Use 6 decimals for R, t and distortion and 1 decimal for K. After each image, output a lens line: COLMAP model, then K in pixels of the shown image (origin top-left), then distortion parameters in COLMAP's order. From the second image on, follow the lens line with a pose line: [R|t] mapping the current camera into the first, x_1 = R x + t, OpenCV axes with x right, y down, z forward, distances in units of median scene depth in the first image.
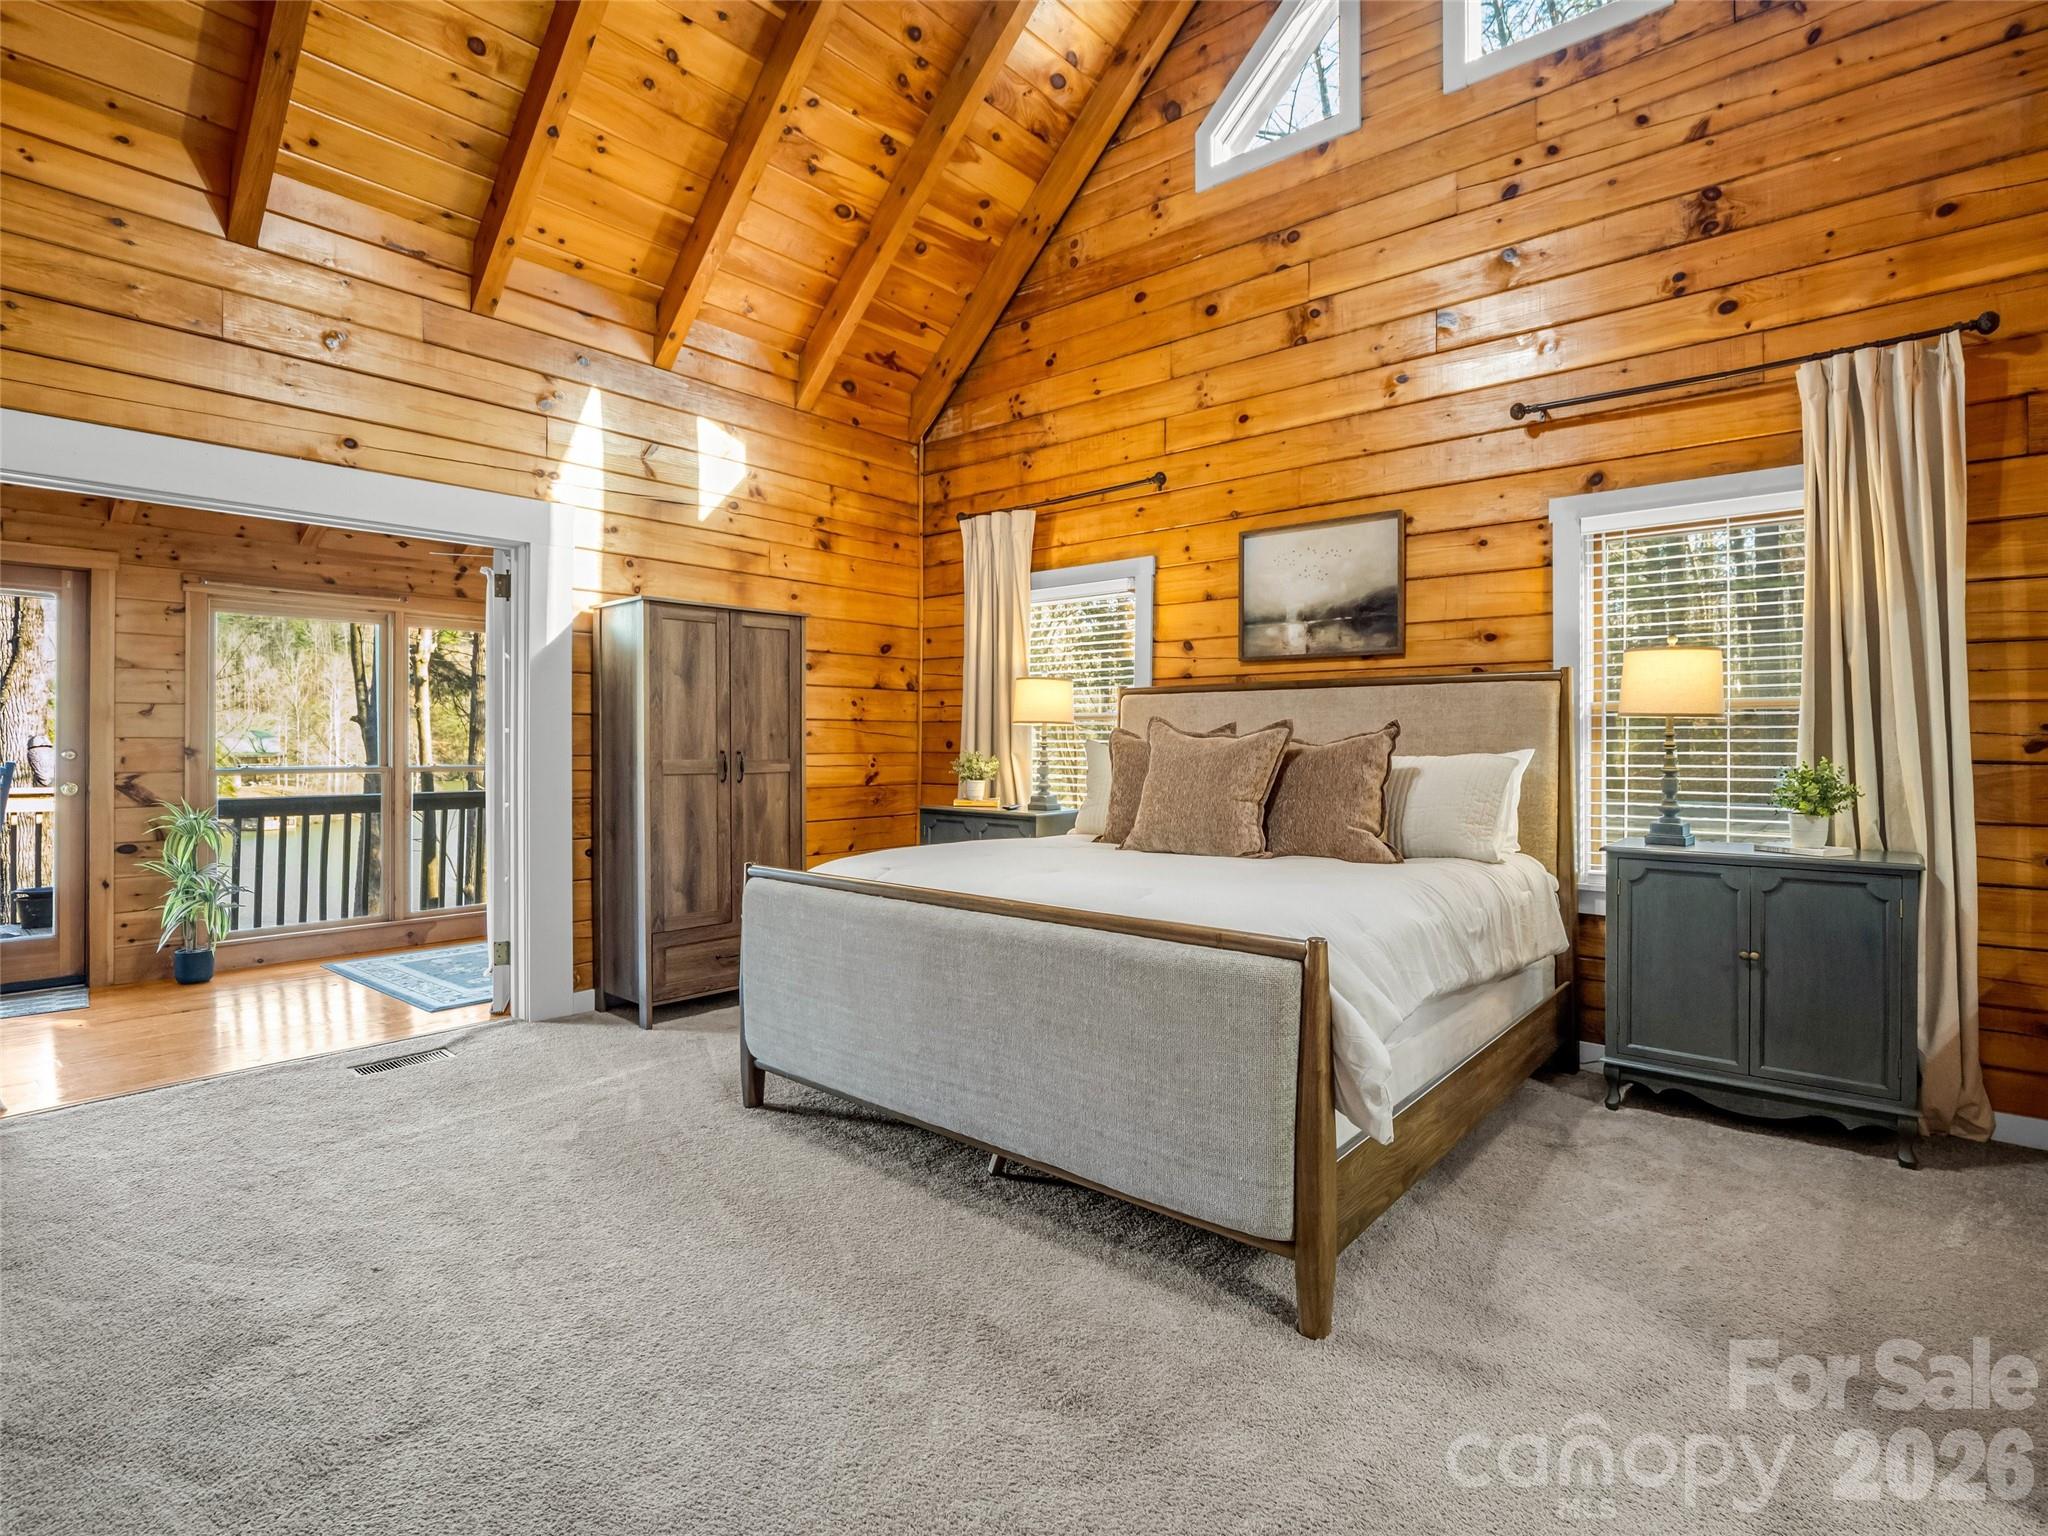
lens RADIAL K [[1035.9, 0, 1036.8], [0, 1035.9, 750.9], [0, 0, 1]] dist [-0.011018, -0.002588]
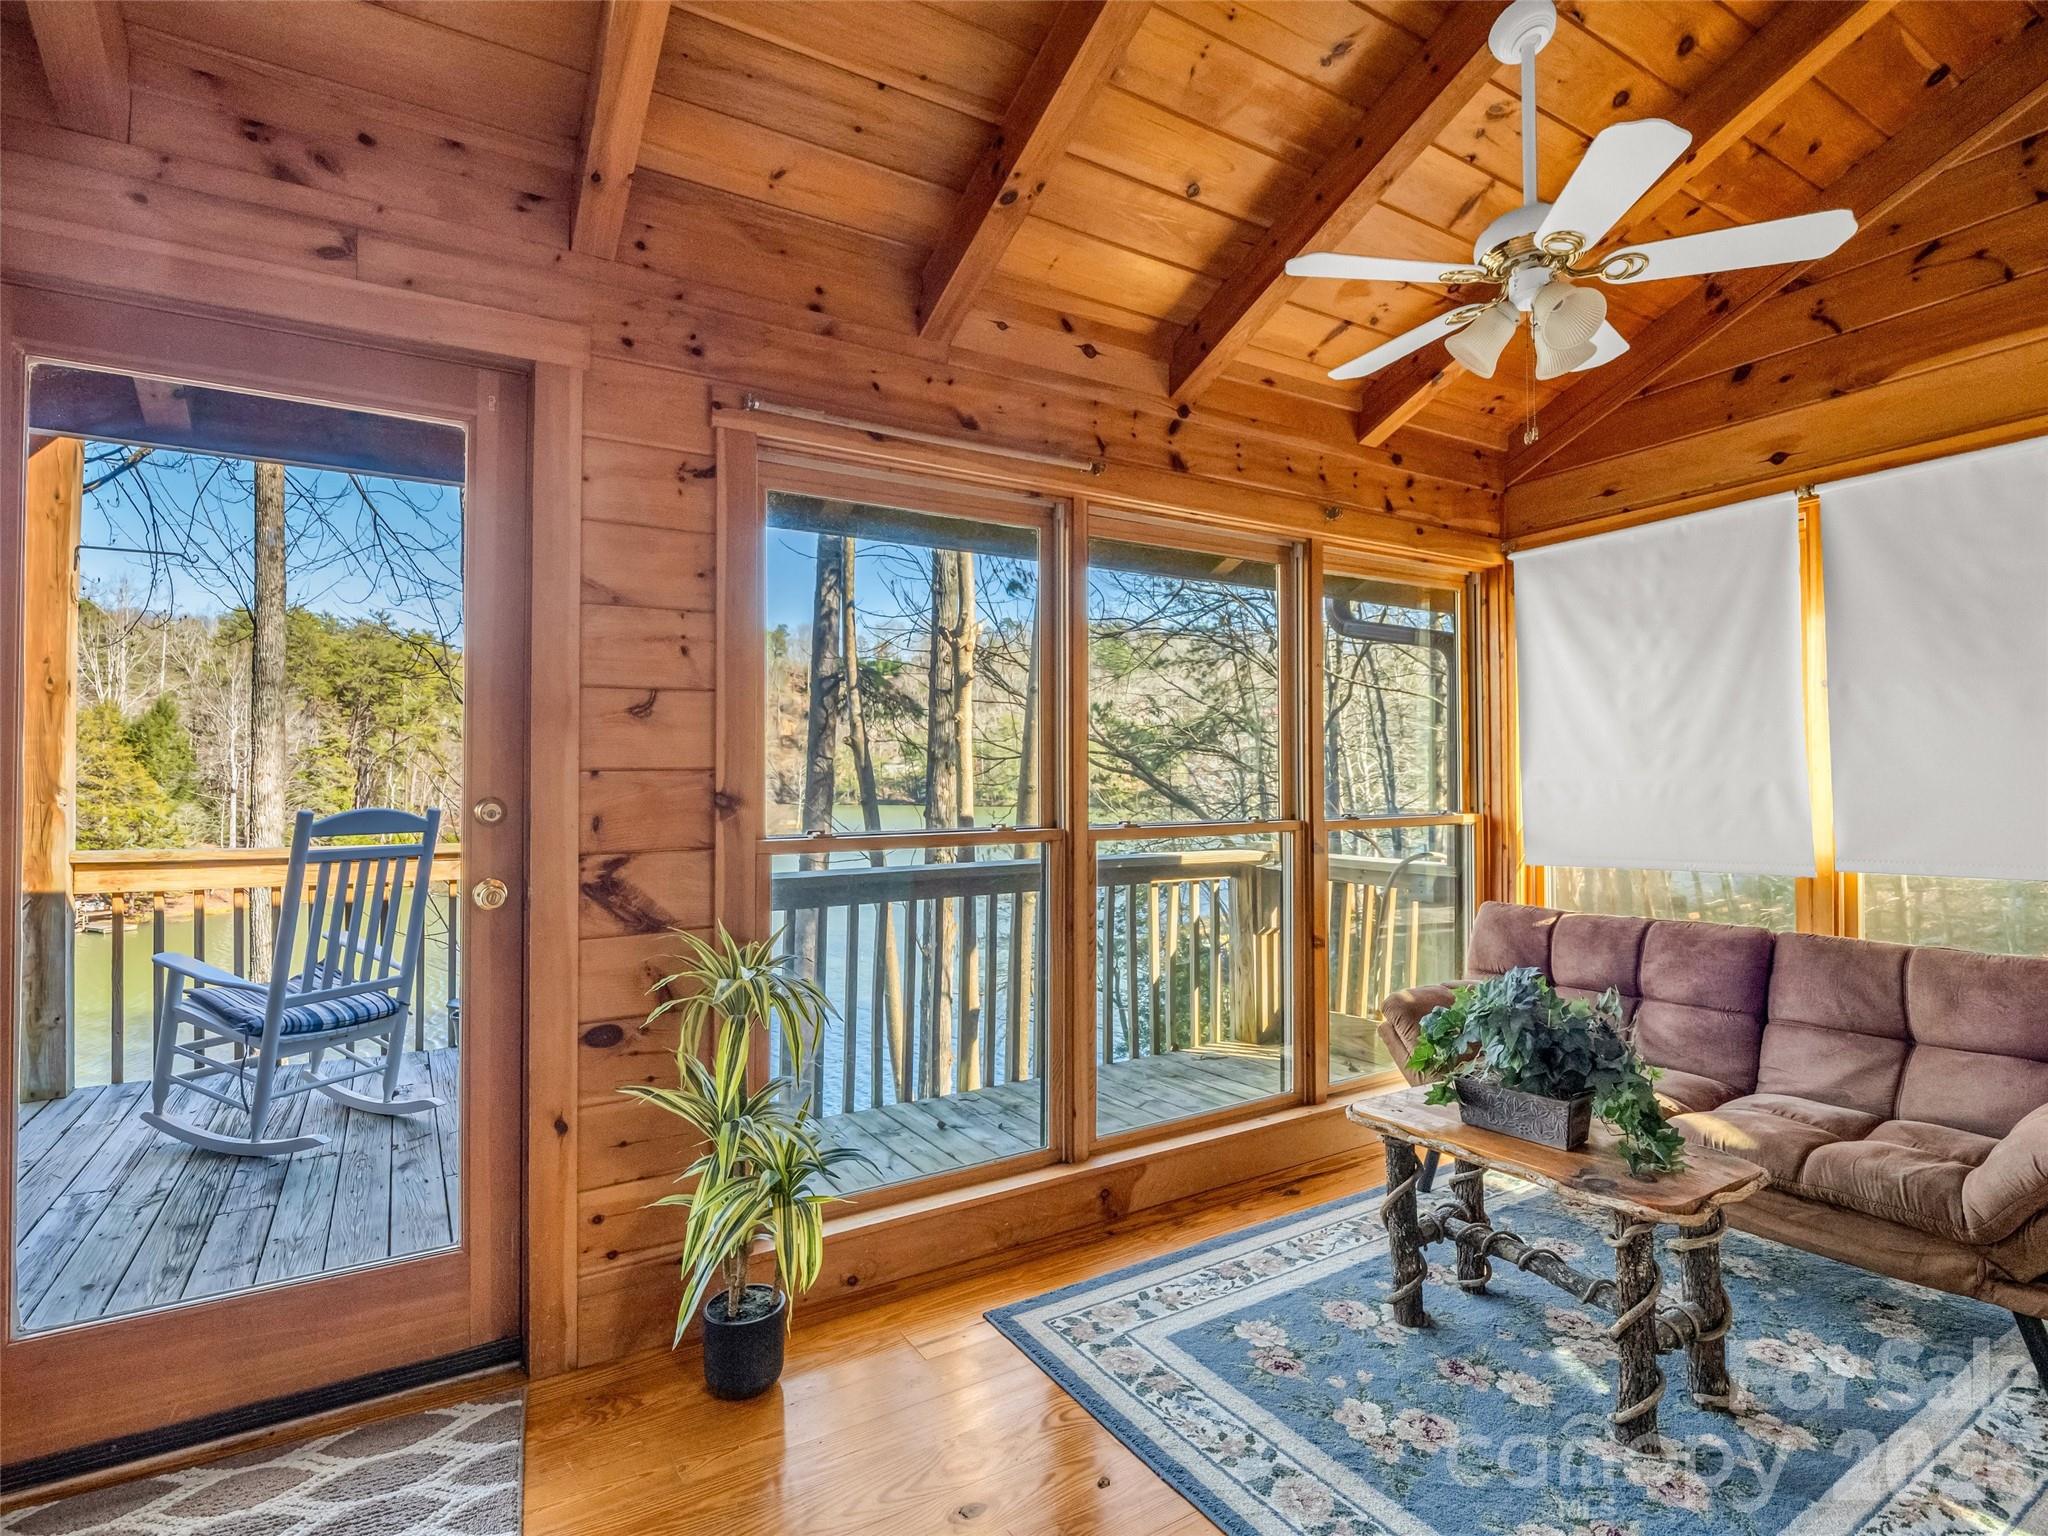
lens RADIAL K [[1035.9, 0, 1015.9], [0, 1035.9, 771.7], [0, 0, 1]] dist [-0.011018, -0.002588]
pose [[0.950315, -0.002080, -0.311282, -0.592410], [0.000186, 0.999981, -0.006116, -0.009316], [0.311289, 0.005754, 0.950298, 0.646962]]
